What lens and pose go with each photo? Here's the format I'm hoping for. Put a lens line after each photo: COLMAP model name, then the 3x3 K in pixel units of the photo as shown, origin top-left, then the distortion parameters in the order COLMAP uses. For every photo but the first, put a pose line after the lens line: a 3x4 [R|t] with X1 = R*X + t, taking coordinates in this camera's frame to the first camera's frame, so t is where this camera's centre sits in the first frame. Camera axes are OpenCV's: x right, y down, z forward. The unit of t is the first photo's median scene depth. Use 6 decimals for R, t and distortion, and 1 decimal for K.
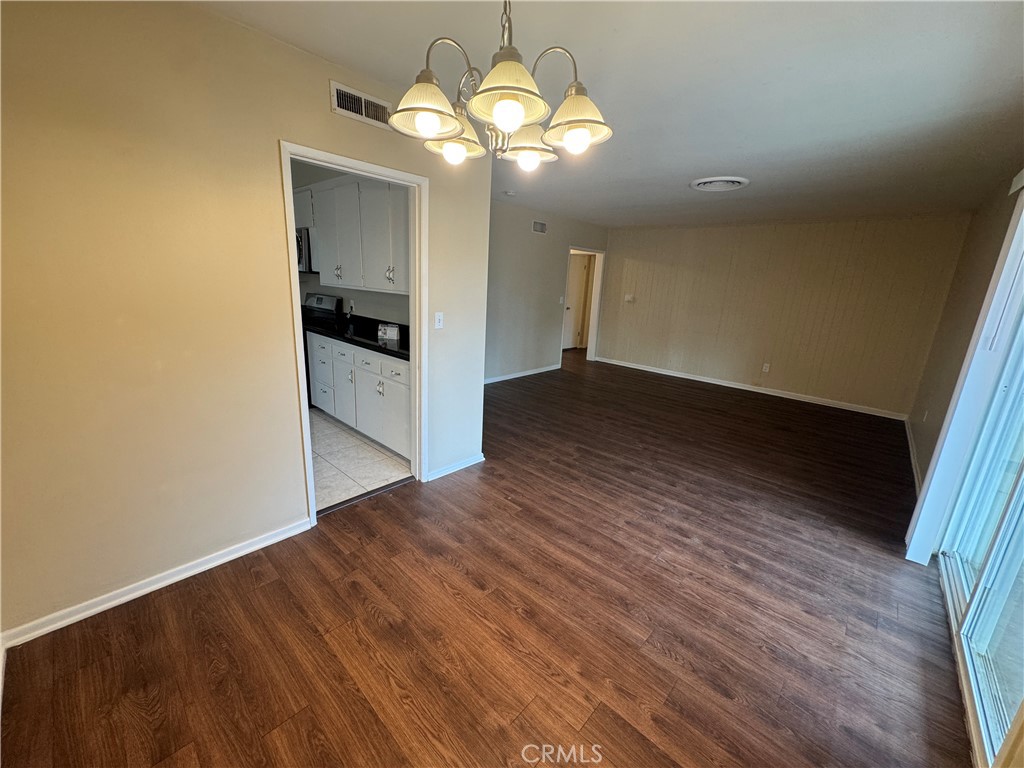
lens RADIAL K [[409.5, 0, 511.1], [0, 409.5, 378.4], [0, 0, 1]] dist [-0.002002, 0.000502]
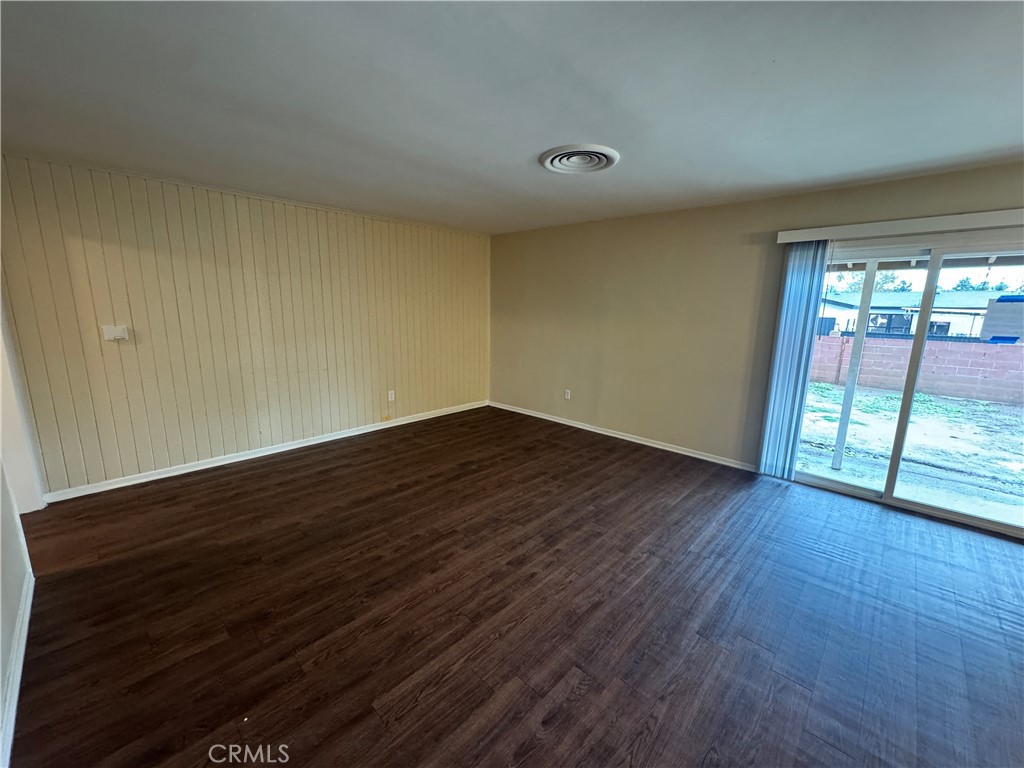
lens RADIAL K [[409.5, 0, 514.0], [0, 409.5, 381.9], [0, 0, 1]] dist [-0.002002, 0.000502]
pose [[0.022663, -0.234782, 0.971784, -0.249768], [0.224959, 0.948303, 0.223862, -0.282959], [-0.974105, 0.213538, 0.074308, 1.088747]]
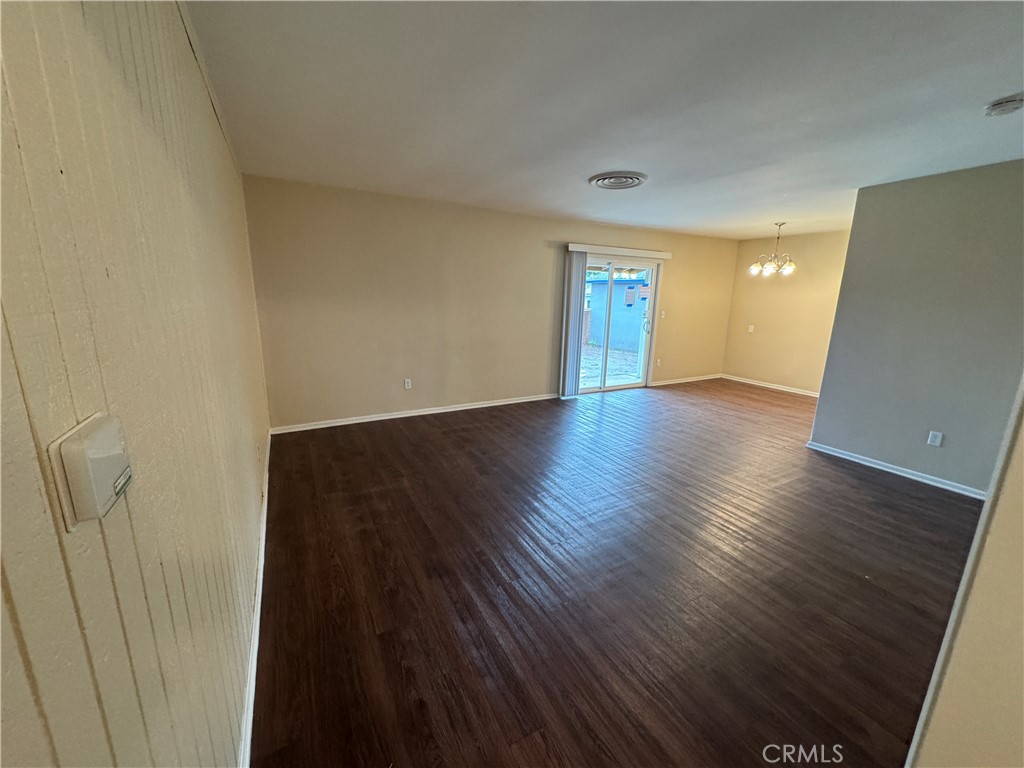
lens RADIAL K [[409.5, 0, 505.6], [0, 409.5, 385.4], [0, 0, 1]] dist [-0.002002, 0.000502]
pose [[-0.942562, -0.143455, 0.301658, 0.384562], [0.008835, 0.892061, 0.451828, -0.459873], [-0.333914, 0.428541, -0.839556, 1.965643]]
